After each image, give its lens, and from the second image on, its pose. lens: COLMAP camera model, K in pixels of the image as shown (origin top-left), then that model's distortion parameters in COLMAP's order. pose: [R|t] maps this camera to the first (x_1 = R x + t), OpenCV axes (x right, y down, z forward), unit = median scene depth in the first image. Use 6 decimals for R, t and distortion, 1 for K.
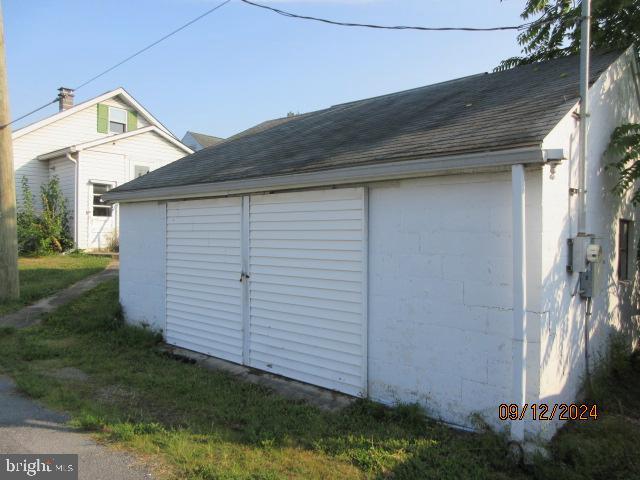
lens RADIAL K [[463.7, 0, 320.0], [0, 463.7, 240.0], [0, 0, 1]] dist [-0.001986, -0.003136]
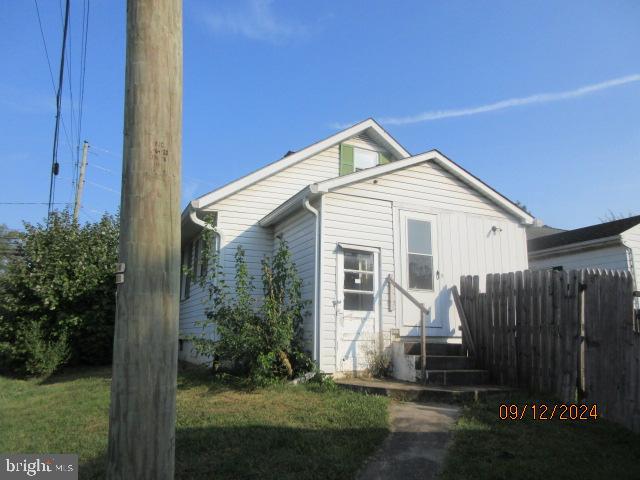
lens RADIAL K [[463.7, 0, 320.0], [0, 463.7, 240.0], [0, 0, 1]] dist [-0.001986, -0.003136]
pose [[0.914556, -0.085826, -0.395248, -0.297787], [-0.005146, 0.974678, -0.223553, -0.010057], [0.404427, 0.206485, 0.890956, 0.495190]]
